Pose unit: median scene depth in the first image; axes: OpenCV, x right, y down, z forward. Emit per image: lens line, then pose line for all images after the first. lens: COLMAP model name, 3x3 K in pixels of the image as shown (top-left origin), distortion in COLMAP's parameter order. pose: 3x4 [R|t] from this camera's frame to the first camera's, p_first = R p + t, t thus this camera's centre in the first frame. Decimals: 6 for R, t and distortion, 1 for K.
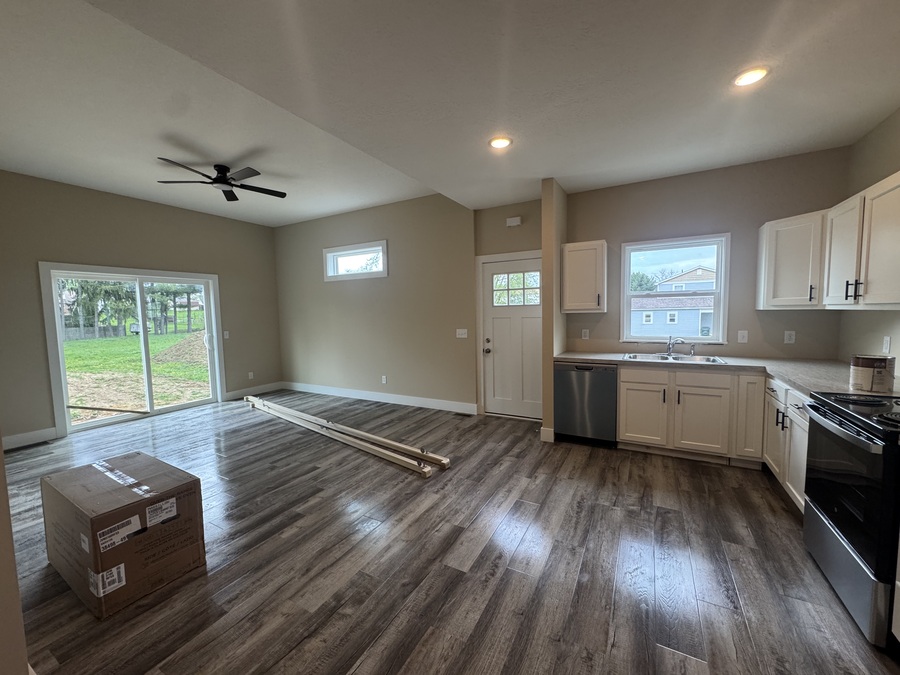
lens RADIAL K [[359.8, 0, 451.4], [0, 359.8, 335.2], [0, 0, 1]] dist [-0.002897, 0.000953]
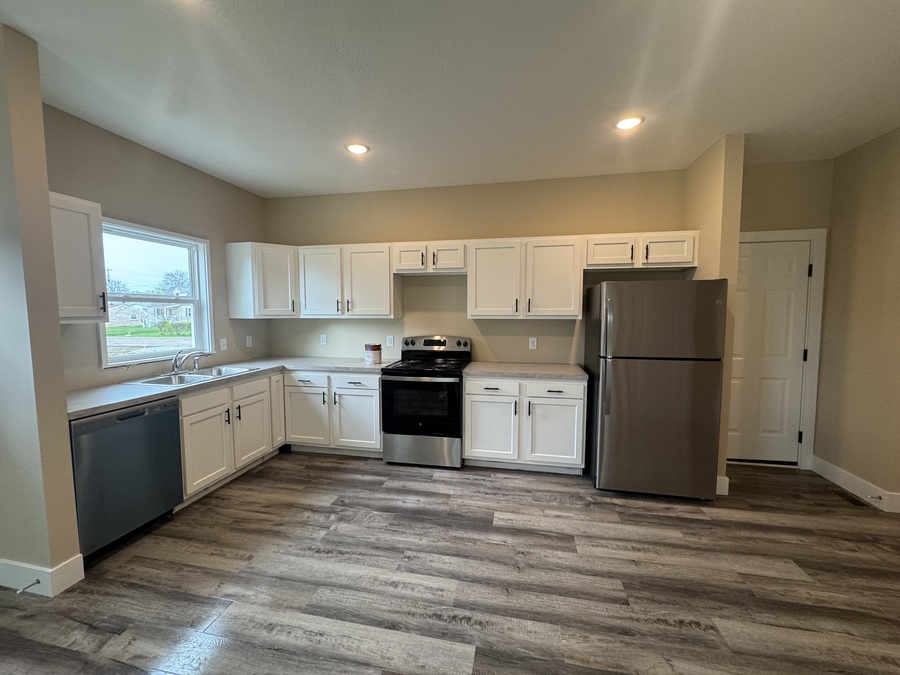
lens RADIAL K [[359.8, 0, 449.9], [0, 359.8, 335.3], [0, 0, 1]] dist [-0.002897, 0.000953]
pose [[-0.302815, -0.041362, 0.952151, -0.374303], [0.069376, 0.995451, 0.065307, -0.044894], [-0.950521, 0.085832, -0.298568, 0.689631]]
